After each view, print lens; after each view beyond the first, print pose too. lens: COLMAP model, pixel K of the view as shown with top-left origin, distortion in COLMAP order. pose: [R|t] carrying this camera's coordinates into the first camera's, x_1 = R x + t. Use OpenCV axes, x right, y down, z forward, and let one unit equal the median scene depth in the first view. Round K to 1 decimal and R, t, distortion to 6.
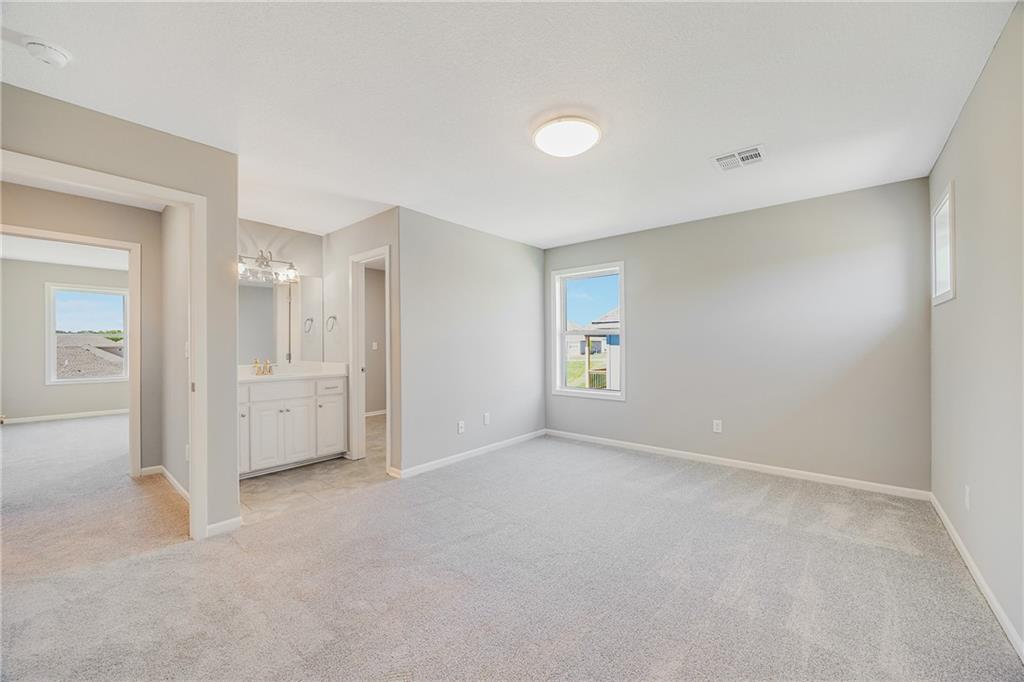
lens RADIAL K [[394.0, 0, 513.0], [0, 394.0, 339.4], [0, 0, 1]] dist [0.000096, 0.000000]
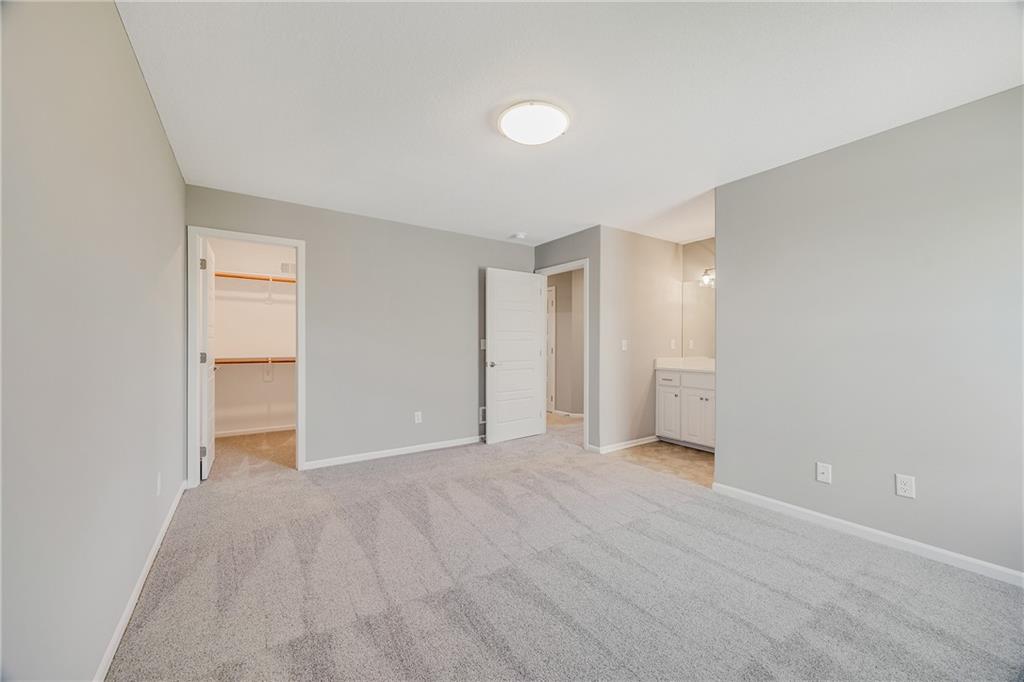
lens RADIAL K [[394.0, 0, 507.8], [0, 394.0, 343.5], [0, 0, 1]] dist [0.000096, 0.000000]
pose [[-0.274717, 0.005113, -0.961512, 0.750092], [0.012731, 0.999918, 0.001680, 0.009671], [0.961441, -0.011780, -0.274759, 0.840933]]
